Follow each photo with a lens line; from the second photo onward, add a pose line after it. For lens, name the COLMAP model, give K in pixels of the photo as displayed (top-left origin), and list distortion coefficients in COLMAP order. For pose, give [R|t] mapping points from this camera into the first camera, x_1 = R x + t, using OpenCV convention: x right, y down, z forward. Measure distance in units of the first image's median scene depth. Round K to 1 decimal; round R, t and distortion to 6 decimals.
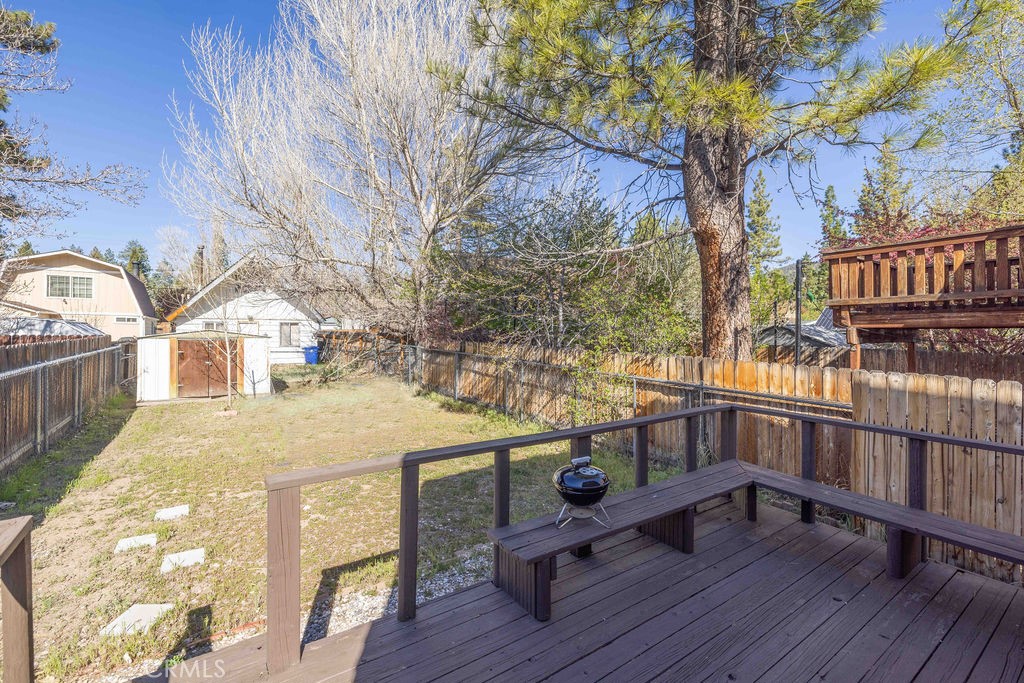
lens RADIAL K [[446.7, 0, 526.2], [0, 446.7, 326.9], [0, 0, 1]] dist [0.001882, 0.000273]
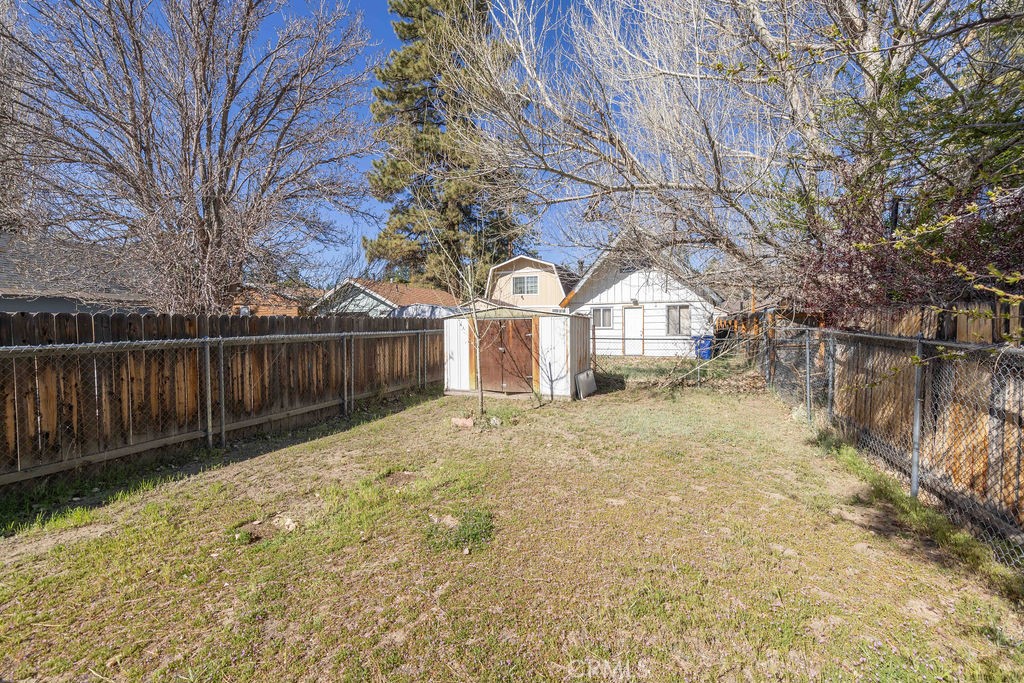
lens RADIAL K [[446.7, 0, 510.5], [0, 446.7, 336.0], [0, 0, 1]] dist [0.001882, 0.000273]
pose [[0.545183, 0.007837, -0.838280, -0.044180], [0.018304, 0.999607, 0.021250, 0.036733], [0.838117, -0.026929, 0.544825, 0.524319]]
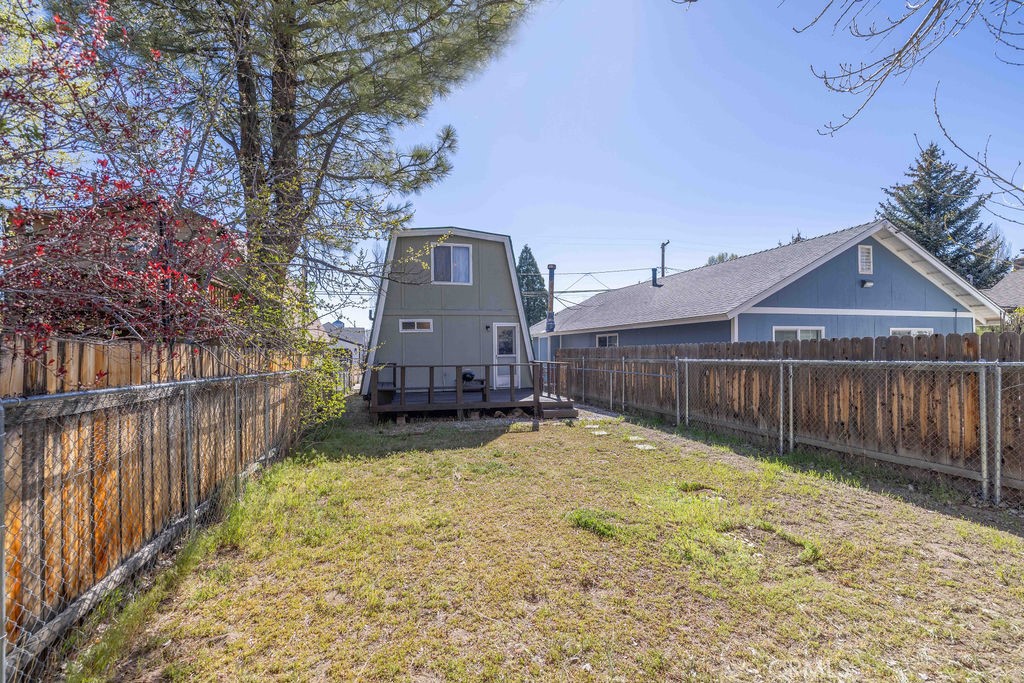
lens RADIAL K [[446.7, 0, 518.7], [0, 446.7, 349.0], [0, 0, 1]] dist [0.001882, 0.000273]
pose [[-0.950434, 0.003952, 0.310901, -0.315355], [0.003887, 0.999992, -0.000830, 0.031641], [-0.310902, 0.000420, -0.950442, 0.944638]]
